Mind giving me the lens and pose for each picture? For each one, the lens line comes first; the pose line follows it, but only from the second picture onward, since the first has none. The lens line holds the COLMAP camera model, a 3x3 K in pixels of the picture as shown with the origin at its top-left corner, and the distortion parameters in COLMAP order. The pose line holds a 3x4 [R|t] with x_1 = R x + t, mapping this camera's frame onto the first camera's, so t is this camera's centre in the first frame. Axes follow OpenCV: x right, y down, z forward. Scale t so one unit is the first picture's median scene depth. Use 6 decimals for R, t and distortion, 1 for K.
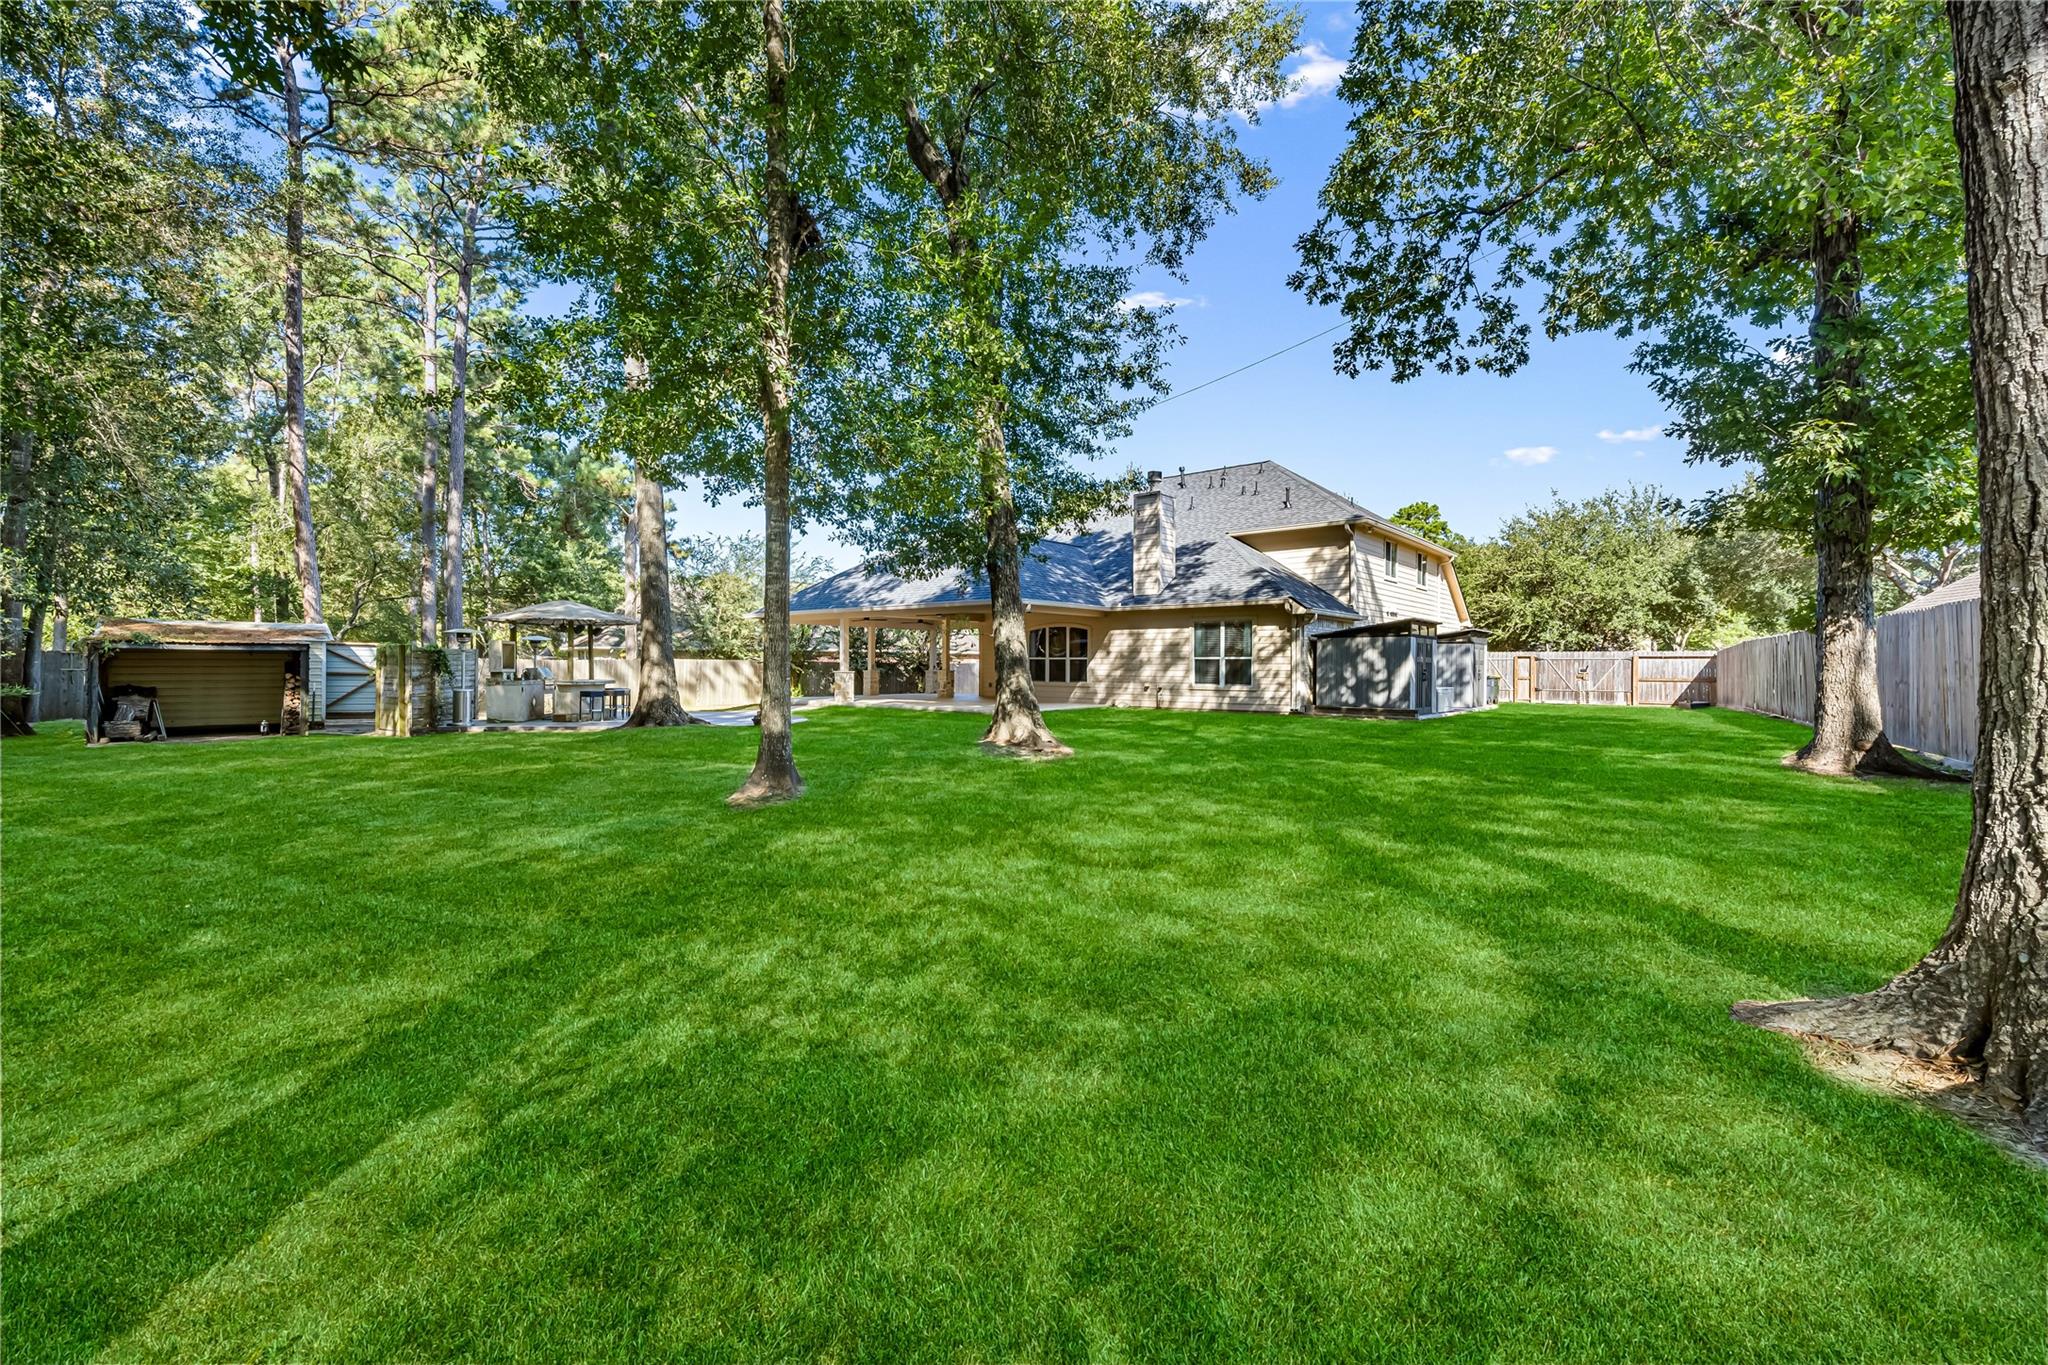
lens RADIAL K [[829.2, 0, 1018.1], [0, 829.2, 680.2], [0, 0, 1]] dist [-0.001386, 0.000011]
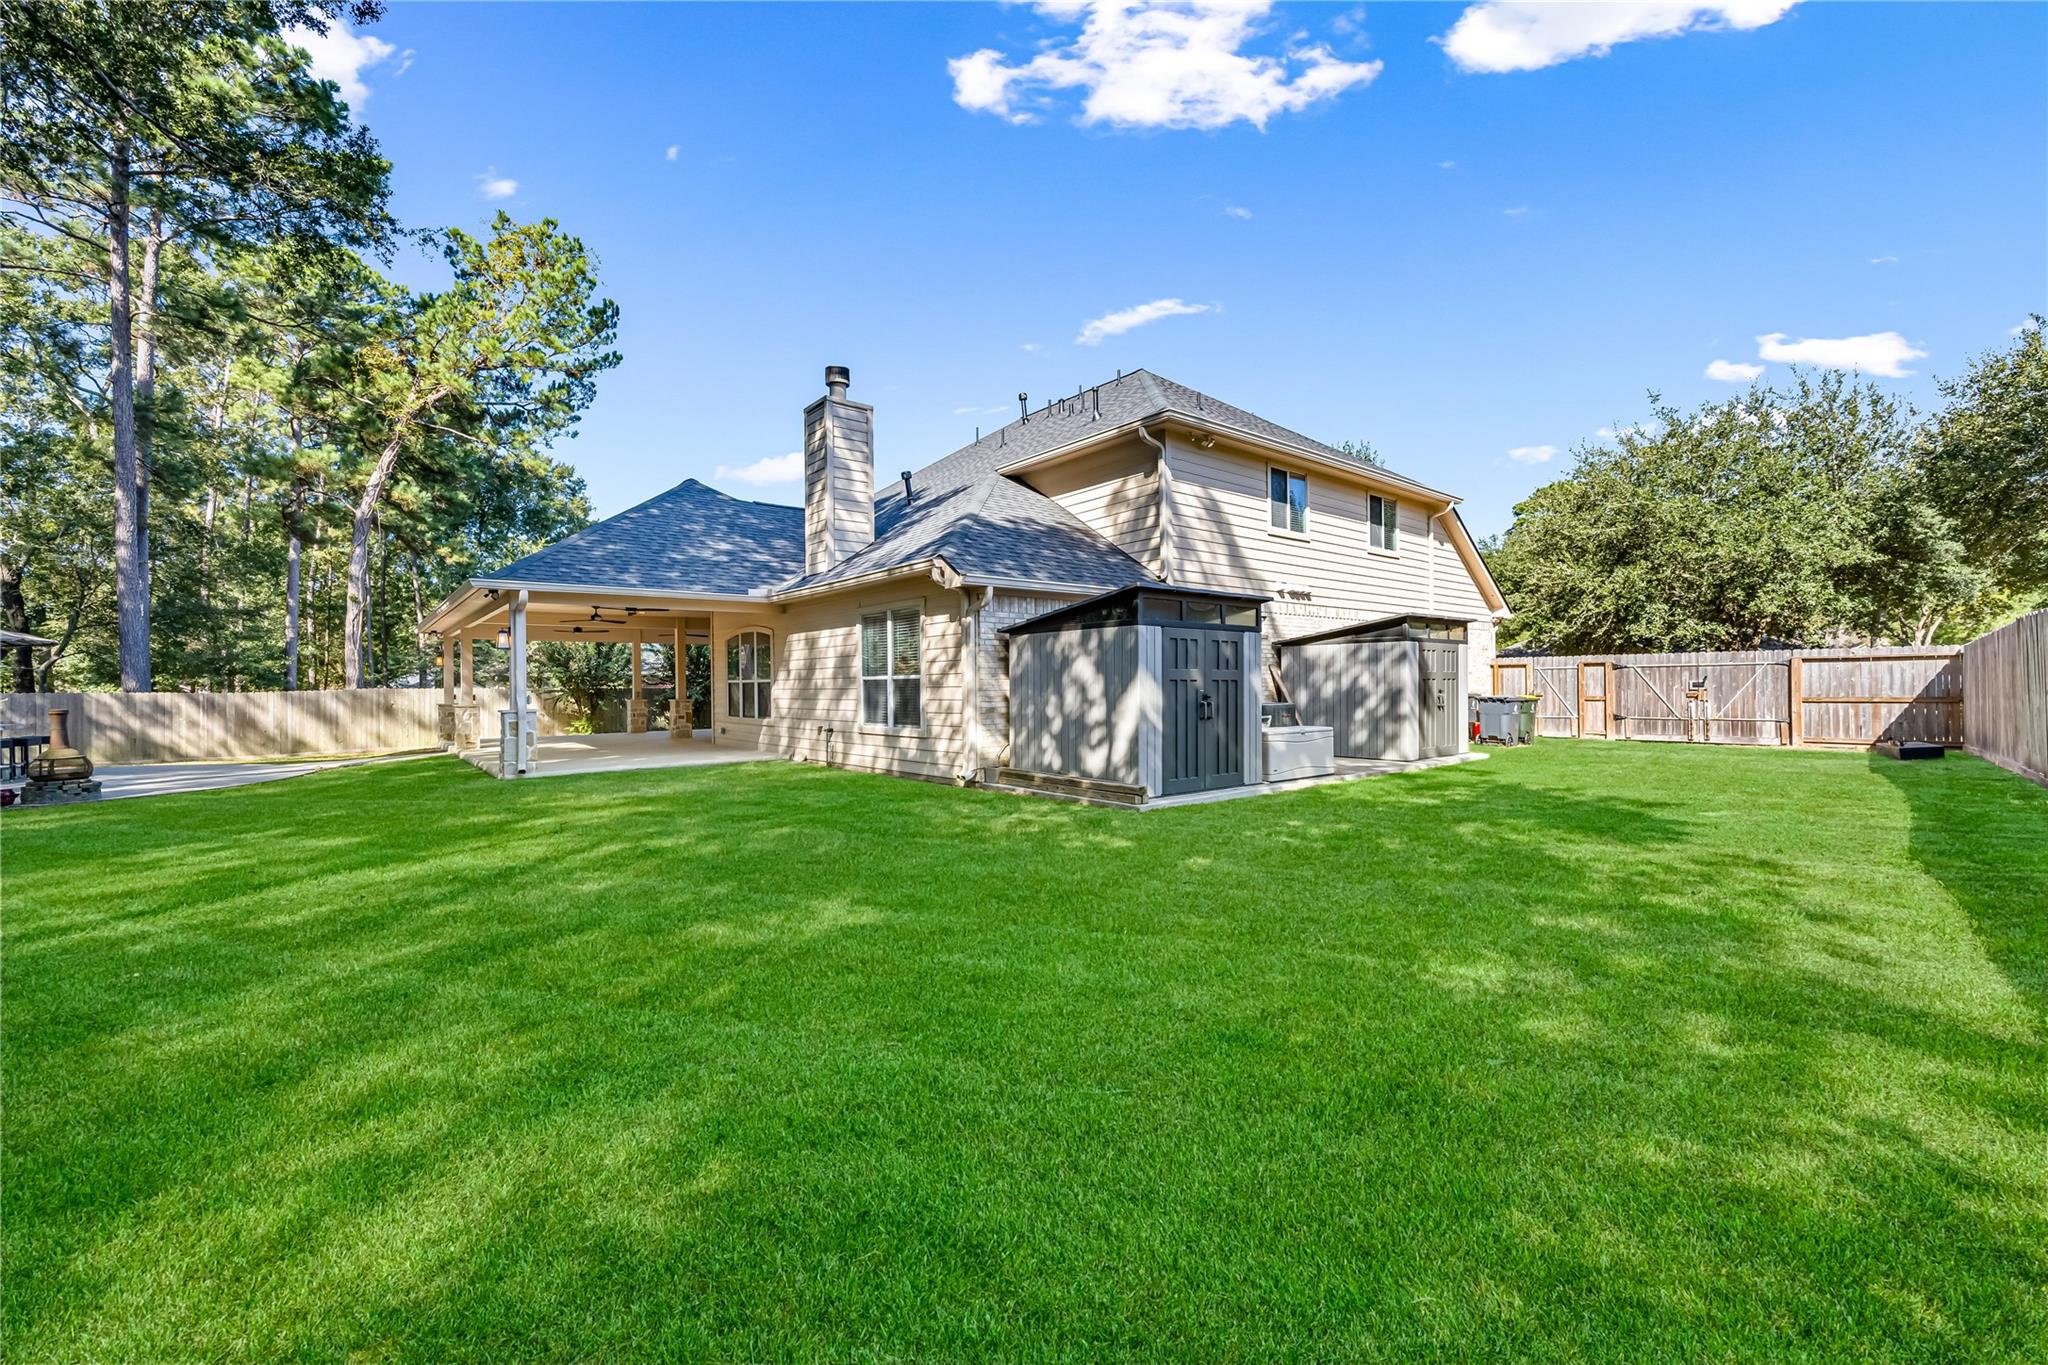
lens RADIAL K [[809.3, 0, 1022.6], [0, 809.3, 698.9], [0, 0, 1]] dist [-0.000896, -0.000148]
pose [[0.984498, -0.013757, -0.174853, 0.400647], [0.014159, 0.999899, 0.001053, -0.011870], [0.174821, -0.003513, 0.984594, 0.453363]]
